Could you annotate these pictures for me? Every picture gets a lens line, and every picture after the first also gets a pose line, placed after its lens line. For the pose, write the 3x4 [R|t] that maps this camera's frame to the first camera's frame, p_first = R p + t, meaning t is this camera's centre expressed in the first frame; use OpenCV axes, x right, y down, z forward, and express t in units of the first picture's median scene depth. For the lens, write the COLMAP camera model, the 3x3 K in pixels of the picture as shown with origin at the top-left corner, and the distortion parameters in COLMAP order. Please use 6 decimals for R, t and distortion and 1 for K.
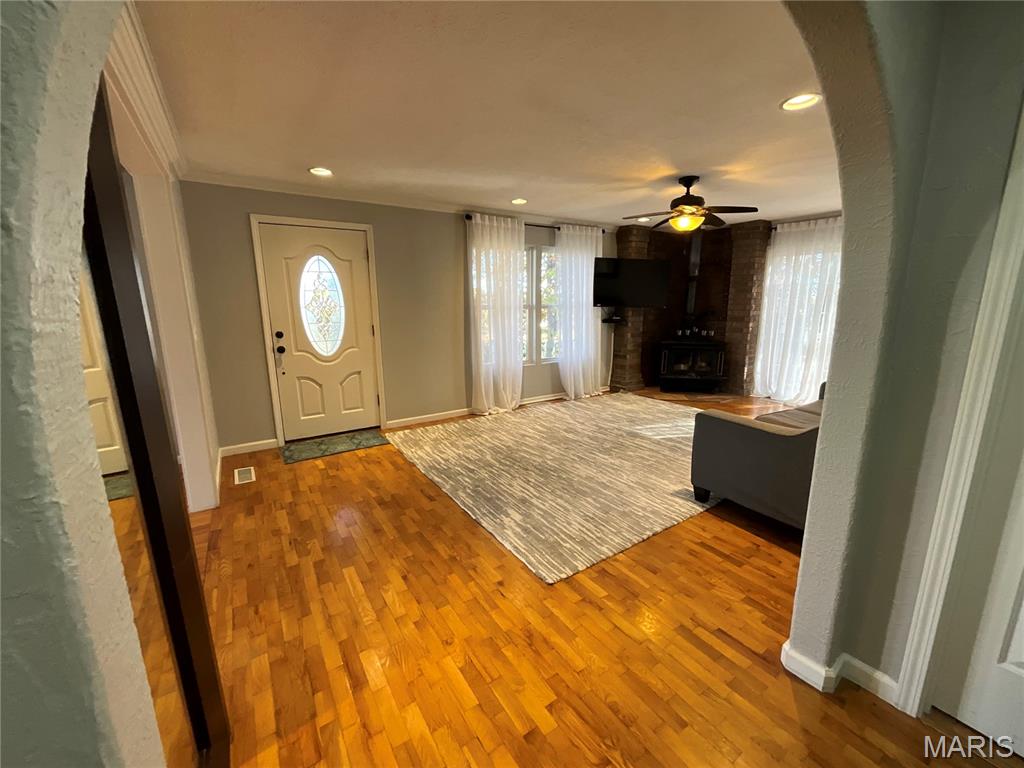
lens RADIAL K [[416.2, 0, 512.0], [0, 416.2, 384.0], [0, 0, 1]] dist [-0.000990, -0.000022]
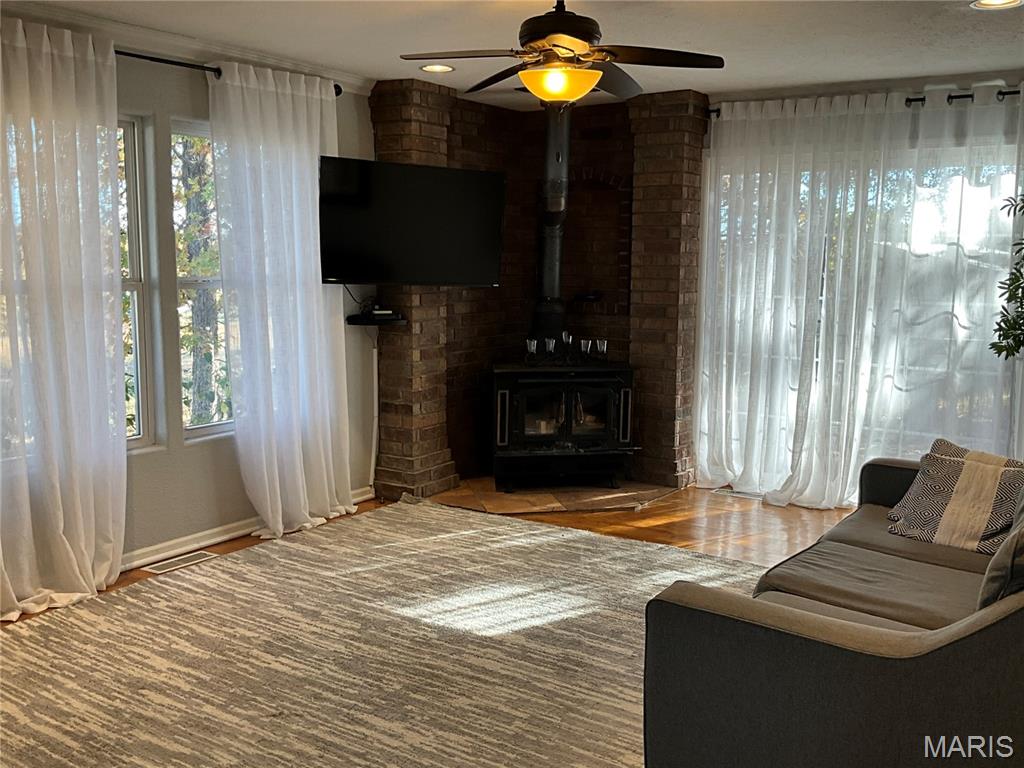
lens RADIAL K [[996.4, 0, 512.0], [0, 996.4, 384.0], [0, 0, 1]] dist [0.122812, -0.260590]
pose [[0.924220, -0.037296, 0.380034, 0.004833], [0.063635, 0.996345, -0.056977, -0.032883], [-0.376520, 0.076843, 0.923216, 0.101957]]
